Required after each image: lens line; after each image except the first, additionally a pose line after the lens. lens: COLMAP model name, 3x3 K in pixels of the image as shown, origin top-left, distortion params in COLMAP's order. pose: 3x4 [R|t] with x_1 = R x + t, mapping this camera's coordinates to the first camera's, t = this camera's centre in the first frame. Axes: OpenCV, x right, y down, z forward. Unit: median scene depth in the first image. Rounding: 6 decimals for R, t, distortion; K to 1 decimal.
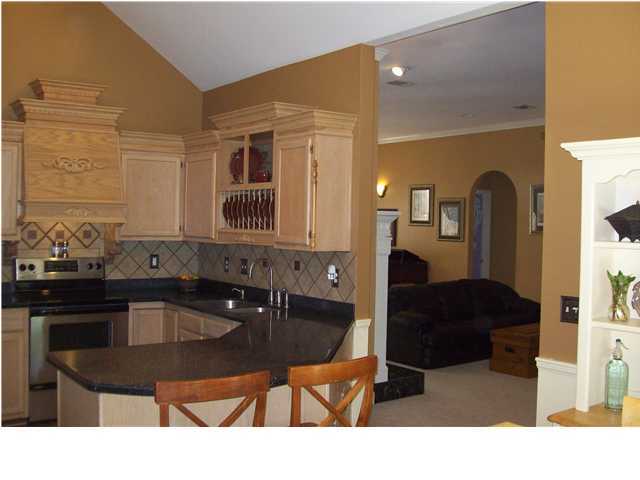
lens RADIAL K [[681.2, 0, 320.0], [0, 681.2, 240.0], [0, 0, 1]] dist [-0.147209, 0.018267]
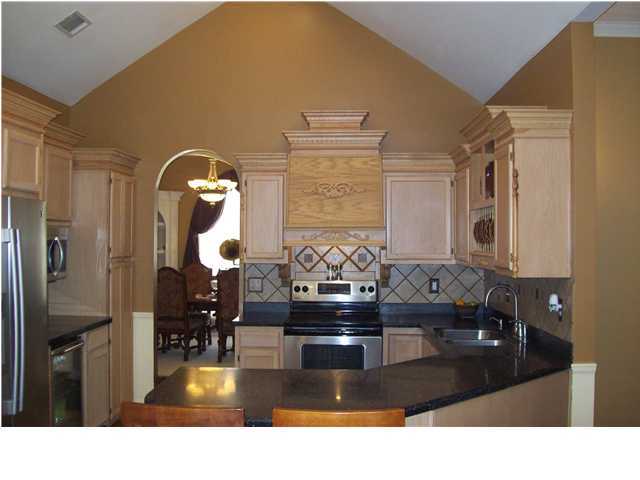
lens RADIAL K [[681.2, 0, 320.0], [0, 681.2, 240.0], [0, 0, 1]] dist [-0.147209, 0.018267]
pose [[0.784553, -0.018747, -0.619778, 0.256979], [-0.002080, 0.999458, -0.032864, -0.001324], [0.620058, 0.027073, 0.784089, 0.161647]]
